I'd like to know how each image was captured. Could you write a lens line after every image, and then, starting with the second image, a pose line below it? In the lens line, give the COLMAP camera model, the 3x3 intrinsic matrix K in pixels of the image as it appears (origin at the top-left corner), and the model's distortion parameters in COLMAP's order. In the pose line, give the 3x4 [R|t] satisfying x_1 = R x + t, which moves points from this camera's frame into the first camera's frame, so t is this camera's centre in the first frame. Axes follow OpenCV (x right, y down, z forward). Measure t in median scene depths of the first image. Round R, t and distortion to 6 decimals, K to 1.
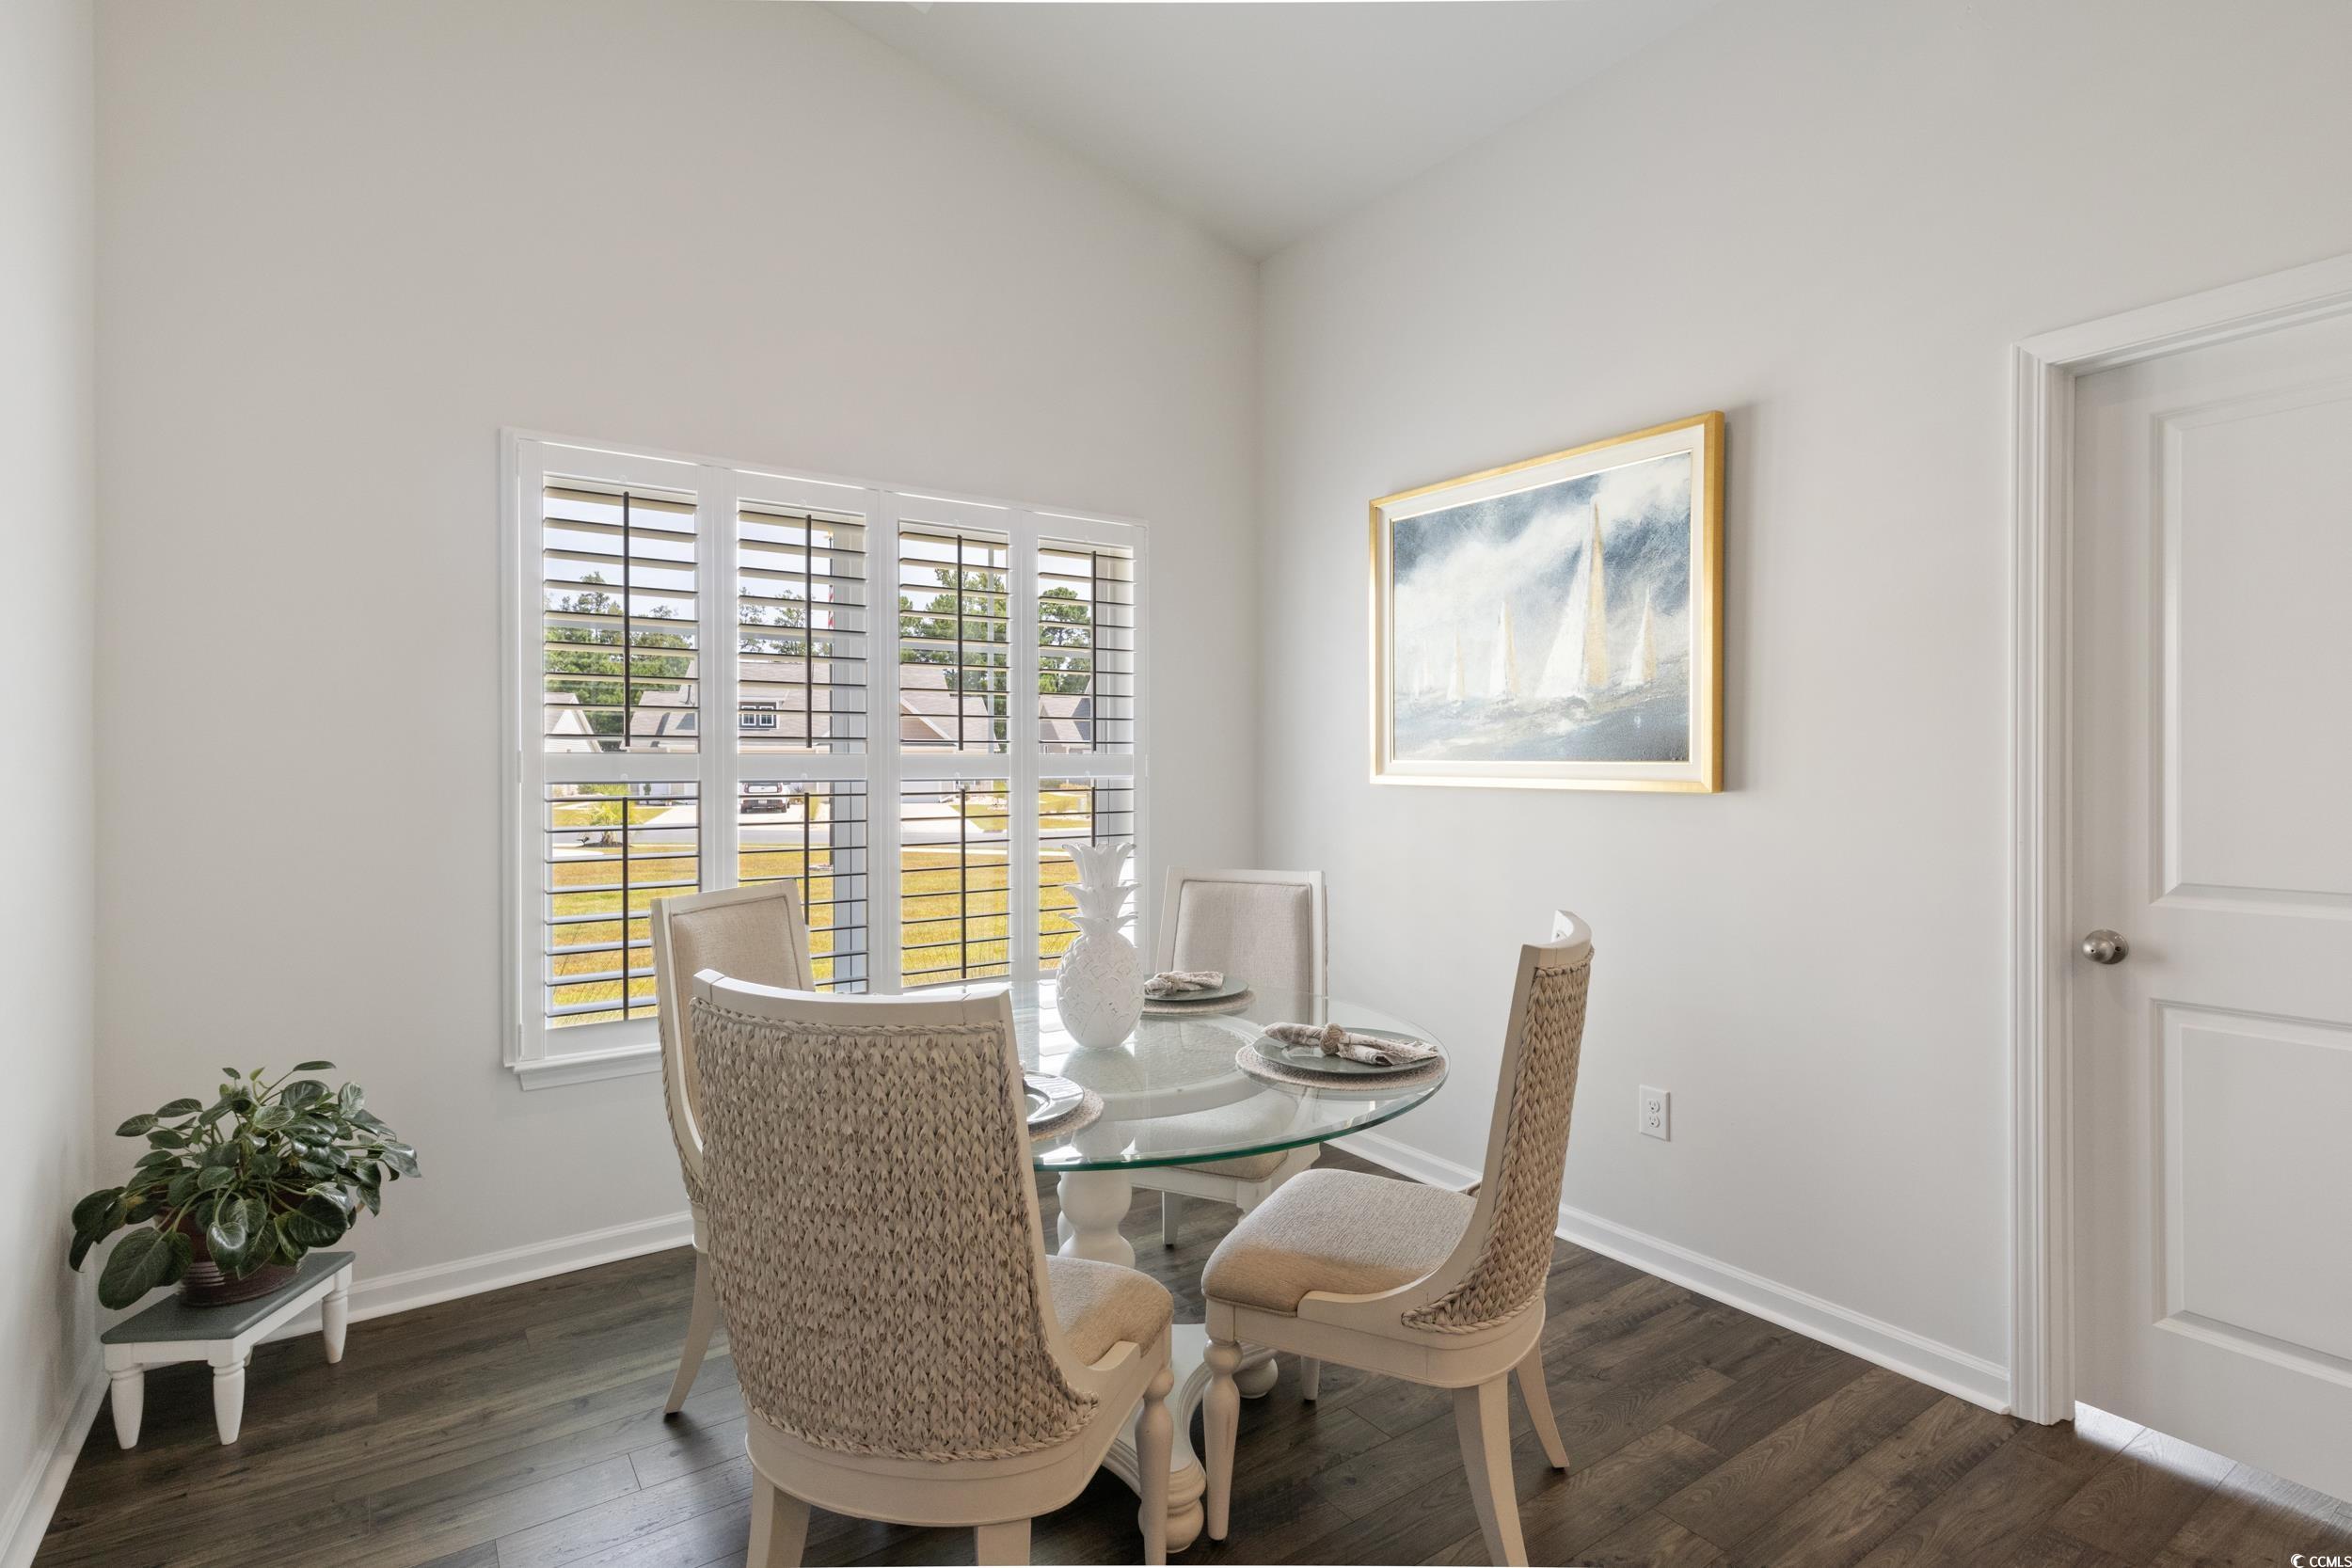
lens RADIAL K [[1150.1, 0, 1192.3], [0, 1150.1, 779.0], [0, 0, 1]] dist [0.025697, -0.000322]
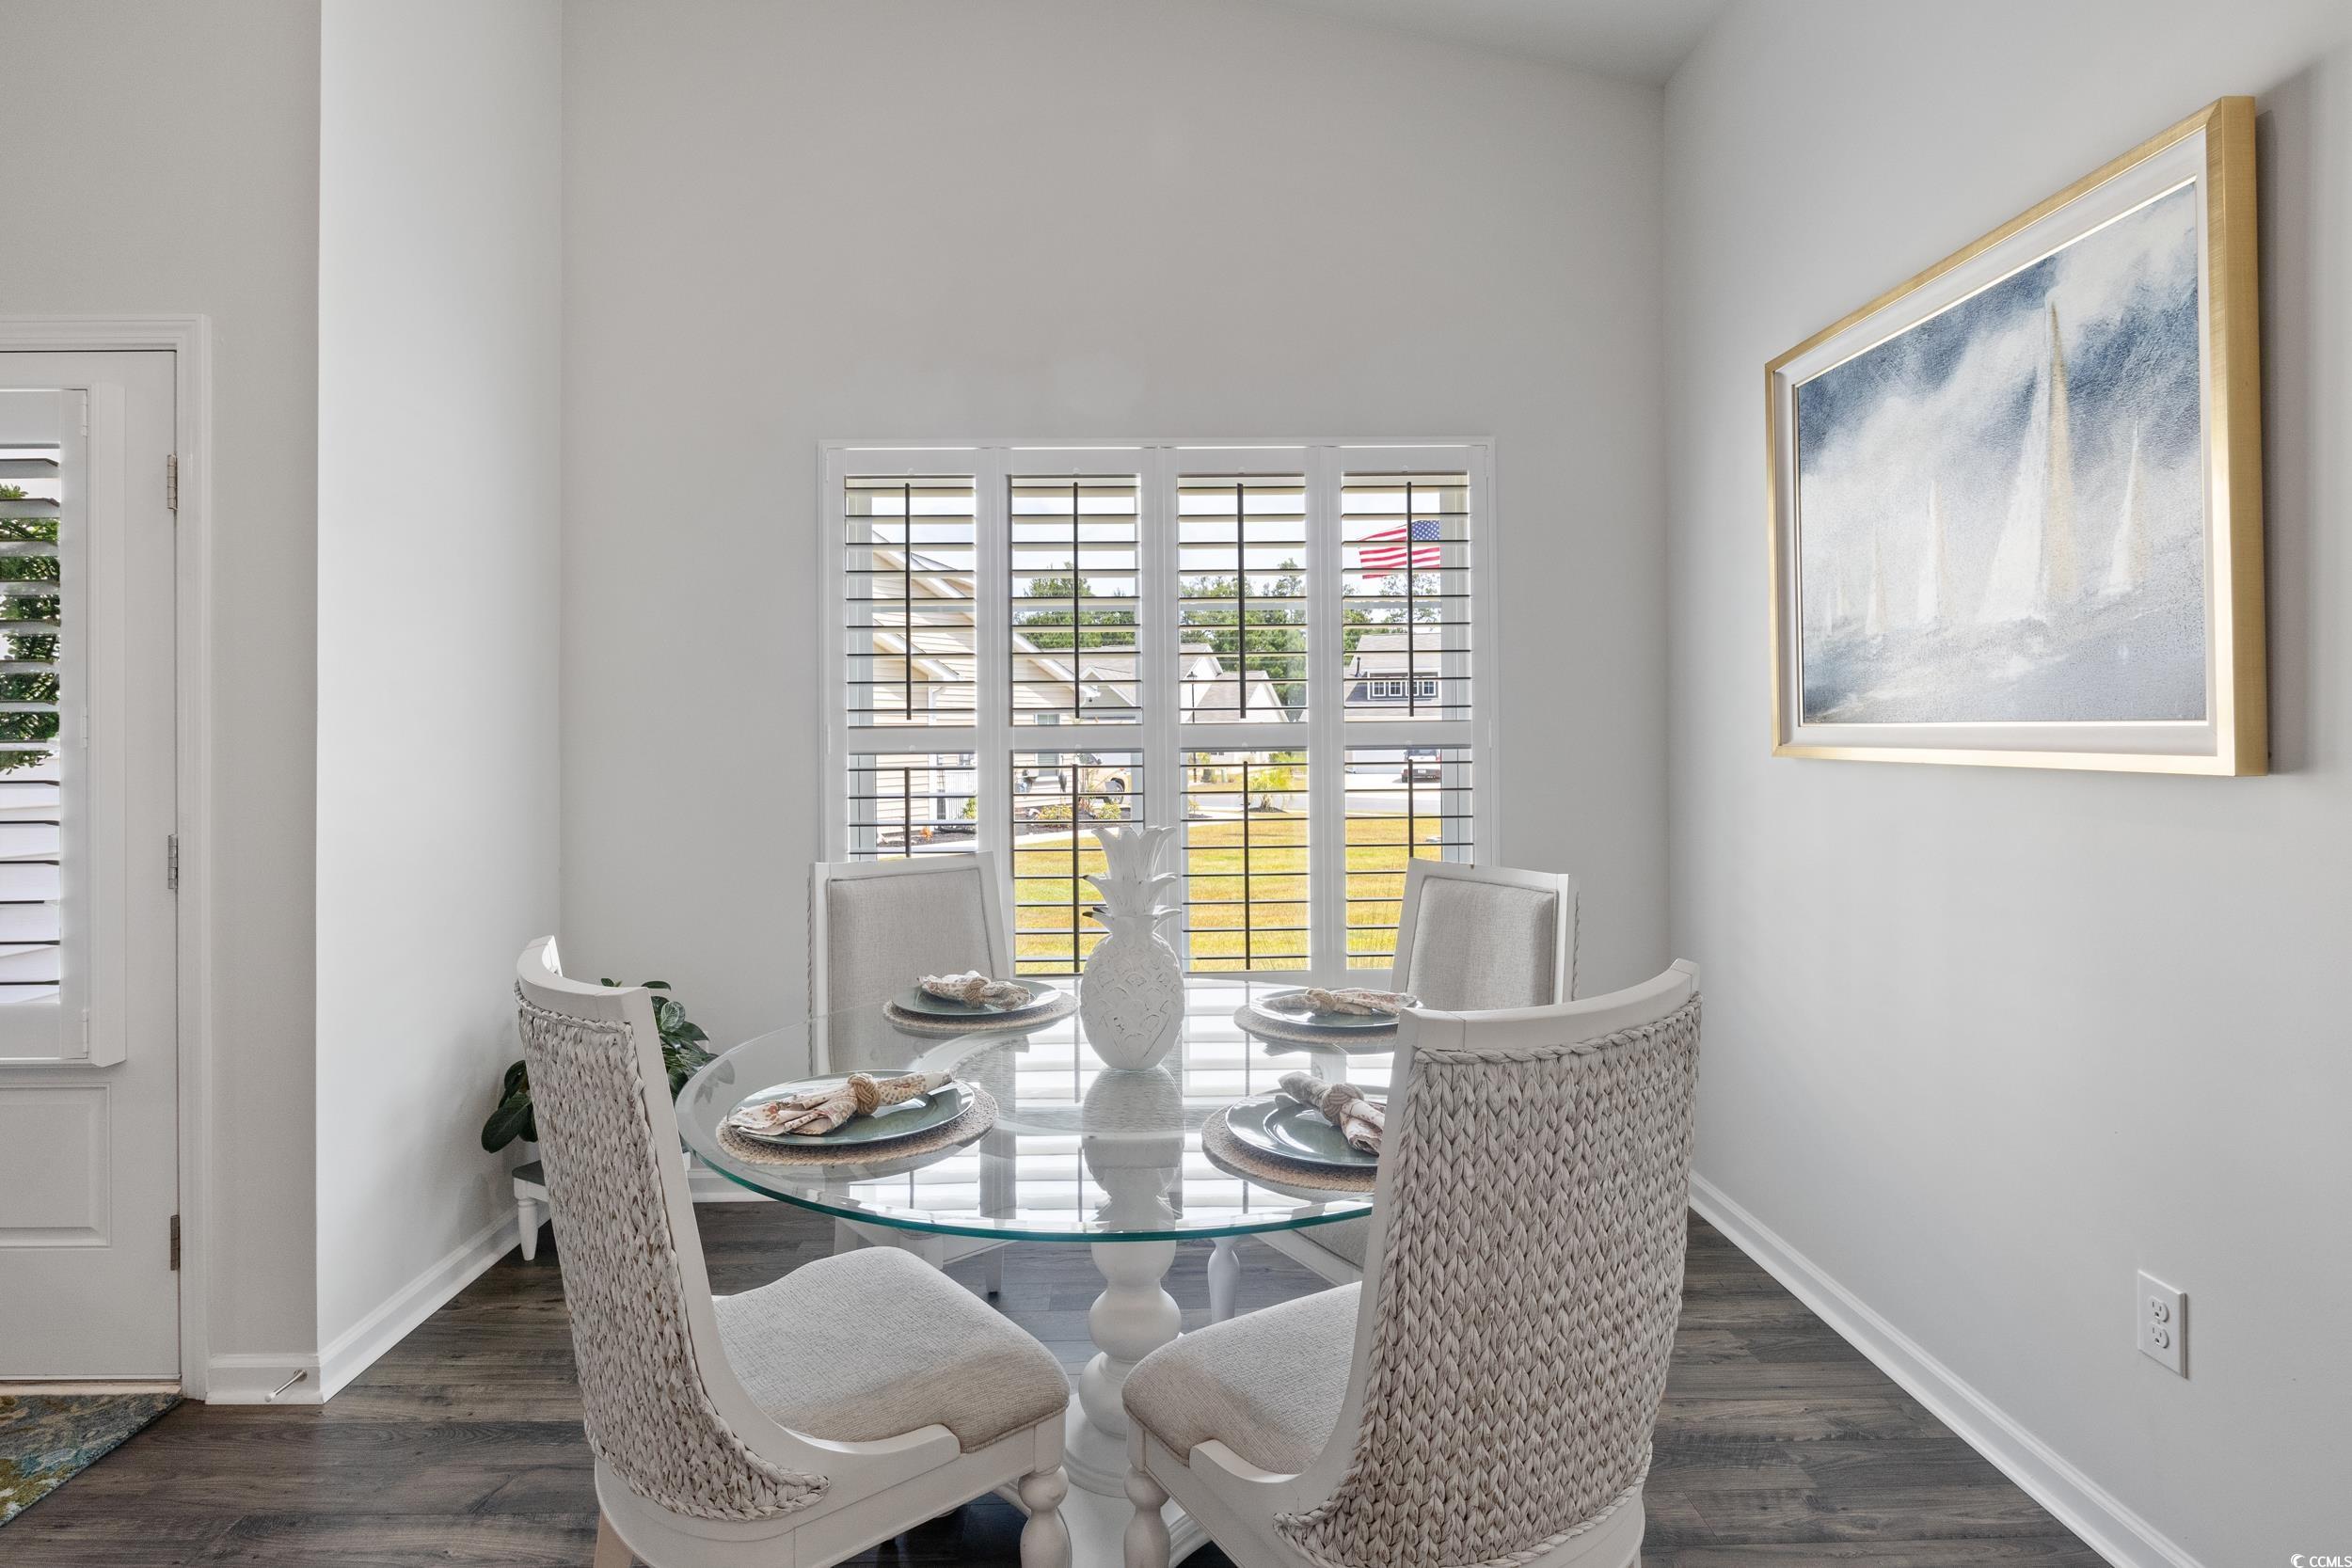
lens RADIAL K [[1188.8, 0, 1170.6], [0, 1188.8, 729.7], [0, 0, 1]] dist [0.005593, -0.000013]
pose [[0.826707, -0.008316, -0.562571, 0.313065], [-0.000286, 0.999884, -0.015201, -0.001367], [0.562632, 0.012728, 0.826609, 0.209833]]
